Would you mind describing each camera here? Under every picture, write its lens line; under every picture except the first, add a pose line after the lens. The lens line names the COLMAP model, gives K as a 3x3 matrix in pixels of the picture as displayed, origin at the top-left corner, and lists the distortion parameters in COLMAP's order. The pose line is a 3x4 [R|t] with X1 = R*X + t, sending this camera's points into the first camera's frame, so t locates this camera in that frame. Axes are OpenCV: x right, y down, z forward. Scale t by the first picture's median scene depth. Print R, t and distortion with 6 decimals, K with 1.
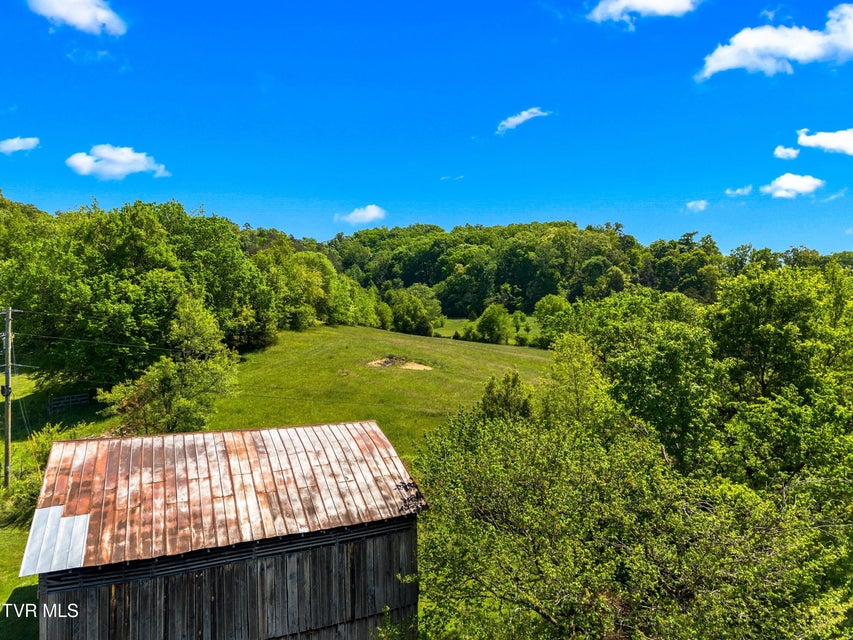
lens RADIAL K [[570.7, 0, 426.5], [0, 570.7, 320.0], [0, 0, 1]] dist [0.042790, -0.057948]
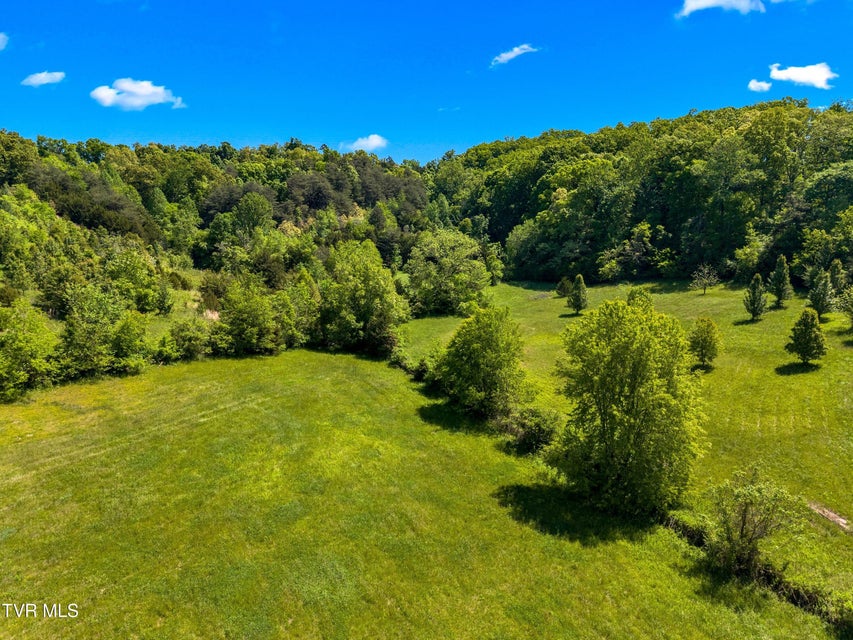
lens RADIAL K [[570.7, 0, 426.5], [0, 570.7, 320.0], [0, 0, 1]] dist [0.042790, -0.057948]
pose [[0.941707, 0.040329, -0.334007, 0.131671], [0.002760, 0.991830, 0.127539, -0.042488], [0.336422, -0.121026, 0.933902, 0.414138]]
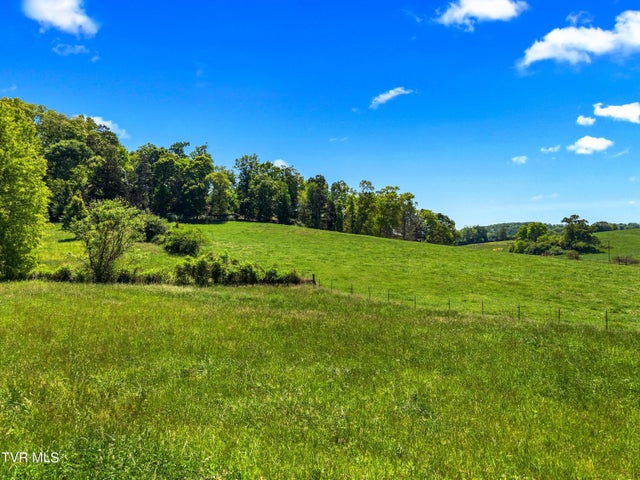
lens RADIAL K [[428.2, 0, 320.0], [0, 428.2, 240.0], [0, 0, 1]] dist [0.042790, -0.057948]
pose [[0.655839, 0.017376, 0.754701, 0.103548], [0.010978, 0.999410, -0.032549, 0.024390], [-0.754821, 0.029632, 0.655261, 0.424385]]
